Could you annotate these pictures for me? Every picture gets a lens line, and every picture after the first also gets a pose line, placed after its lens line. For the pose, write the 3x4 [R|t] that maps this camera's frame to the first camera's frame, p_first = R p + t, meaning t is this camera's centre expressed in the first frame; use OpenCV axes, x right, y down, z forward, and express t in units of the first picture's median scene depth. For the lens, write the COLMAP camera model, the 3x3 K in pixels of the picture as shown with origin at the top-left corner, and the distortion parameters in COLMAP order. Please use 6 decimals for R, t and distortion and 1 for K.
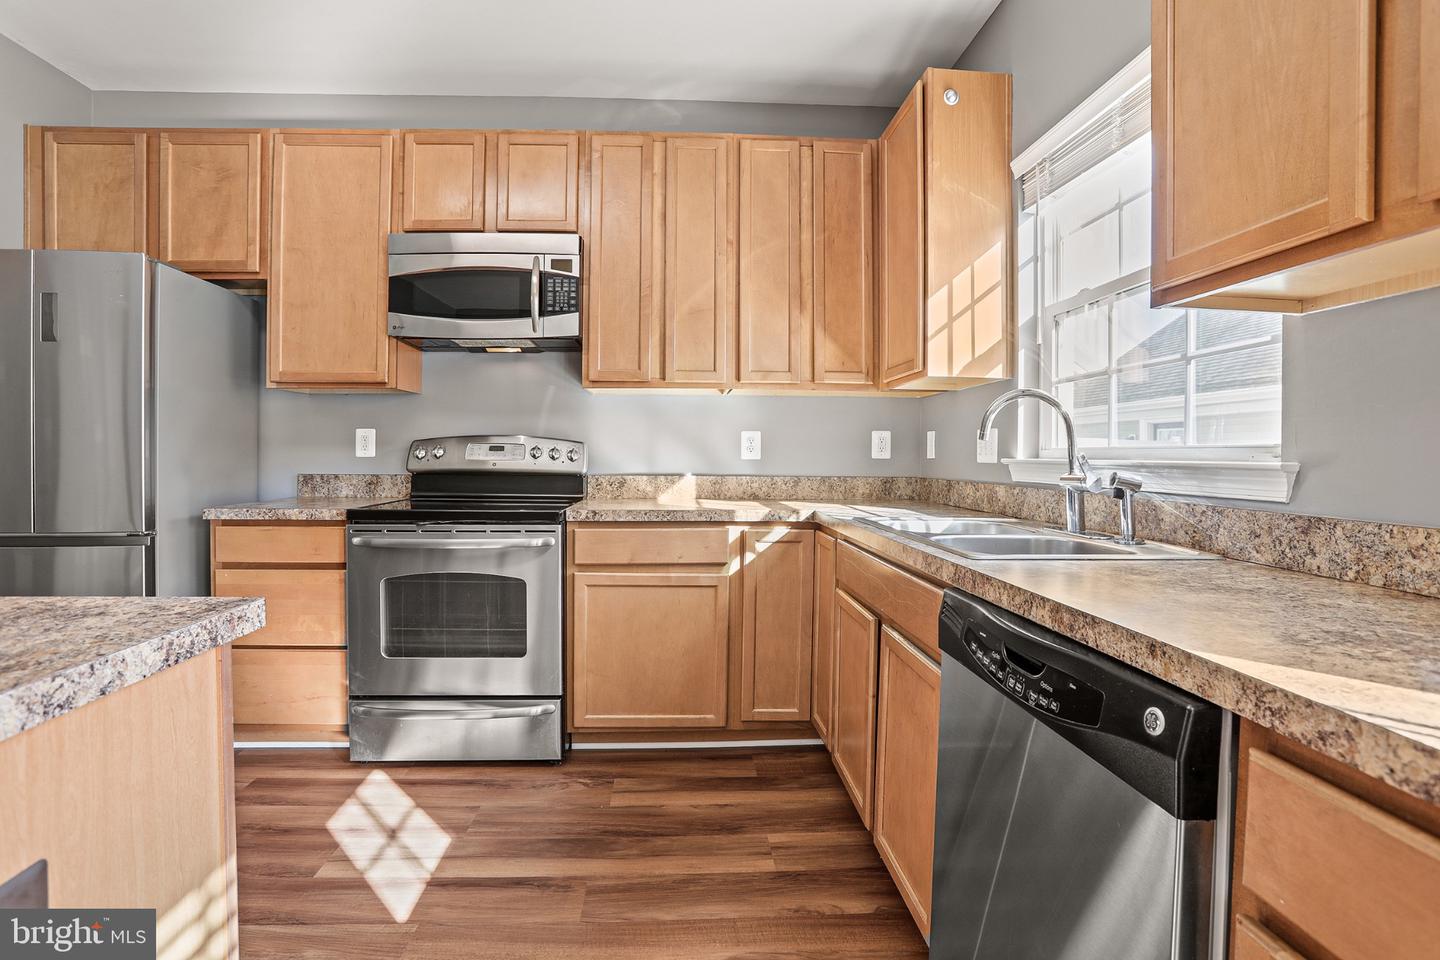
lens RADIAL K [[675.2, 0, 702.7], [0, 675.2, 452.5], [0, 0, 1]] dist [-0.032036, 0.010154]
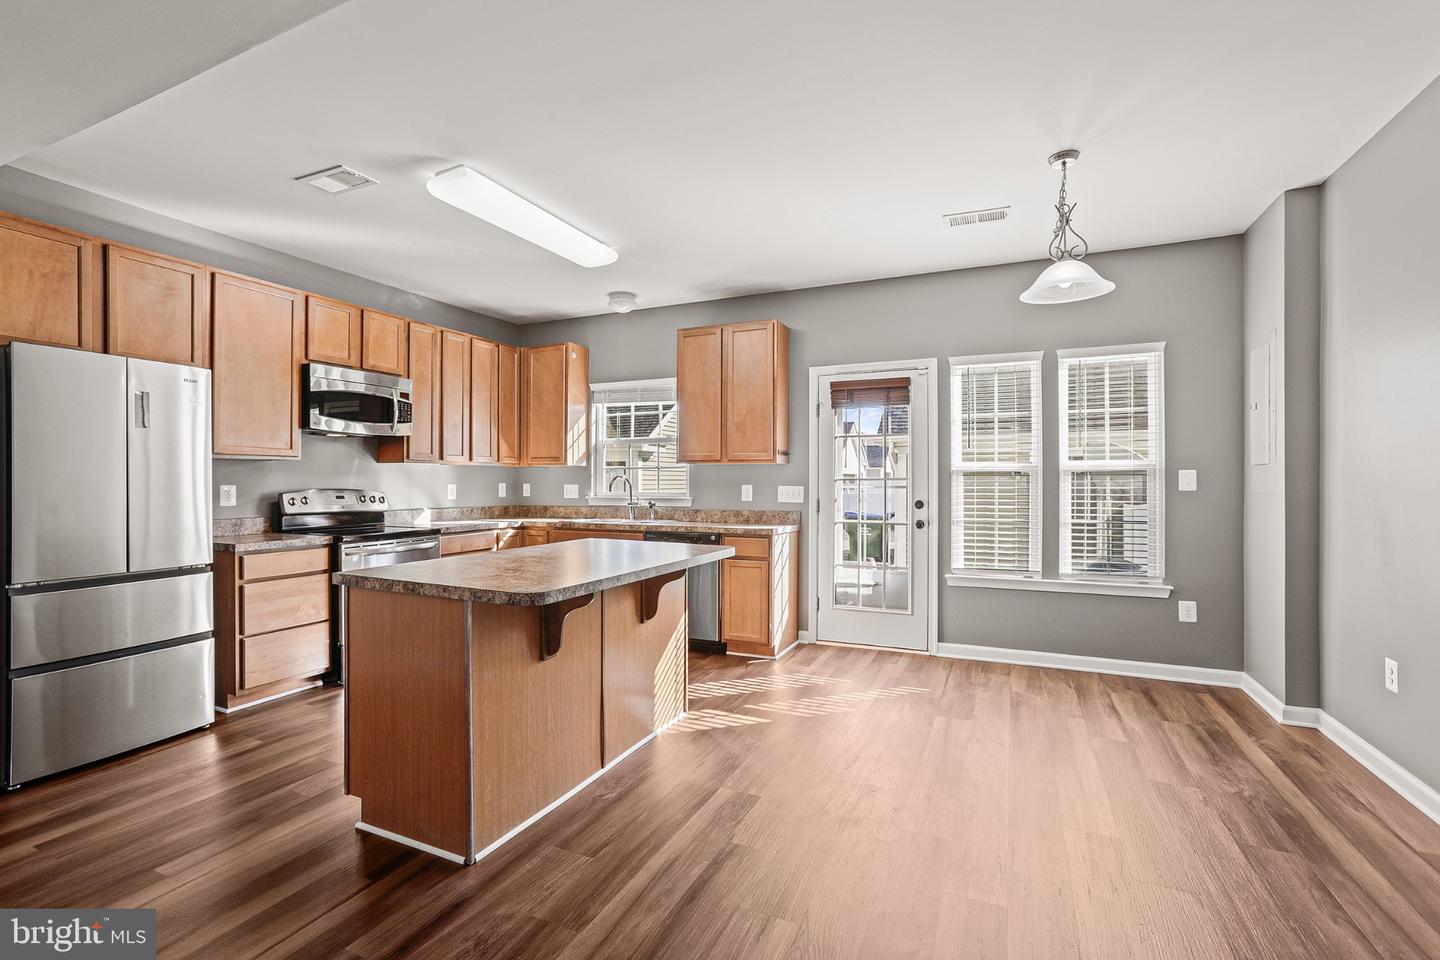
lens RADIAL K [[675.2, 0, 703.6], [0, 675.2, 489.6], [0, 0, 1]] dist [-0.032036, 0.010154]
pose [[0.464455, -0.016827, 0.885437, -1.445486], [0.001742, 0.999835, 0.018088, -0.056541], [-0.885595, -0.006859, 0.464408, -0.553133]]
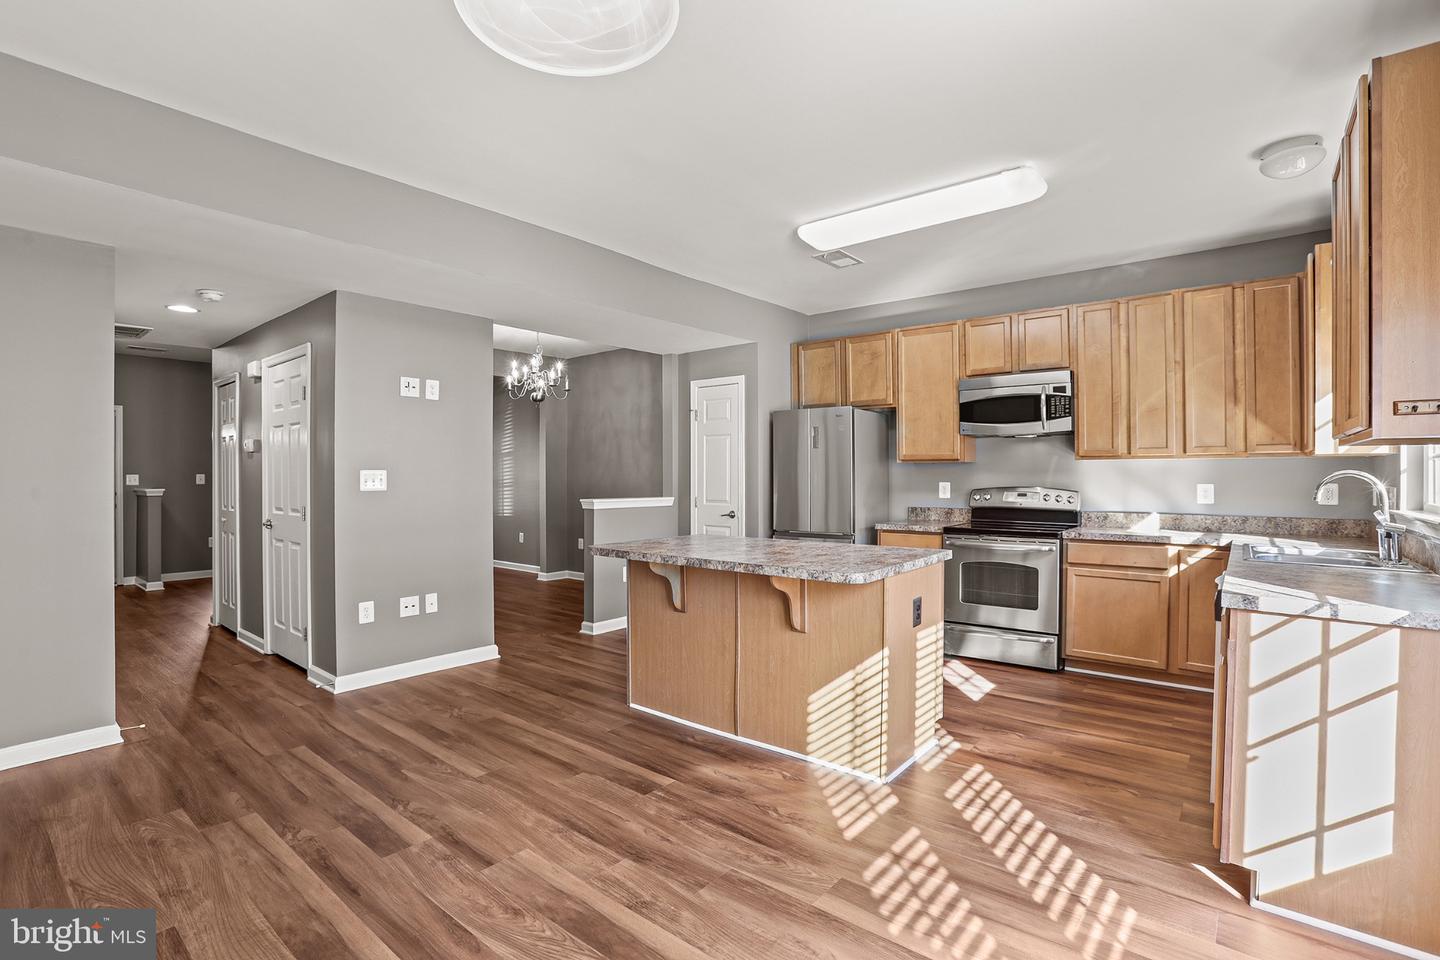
lens RADIAL K [[675.2, 0, 715.3], [0, 675.2, 479.9], [0, 0, 1]] dist [-0.032036, 0.010154]
pose [[0.741029, -0.004167, -0.671461, 0.285356], [0.007655, 0.999968, 0.002242, -0.058491], [0.671430, -0.006801, 0.741037, -0.854277]]
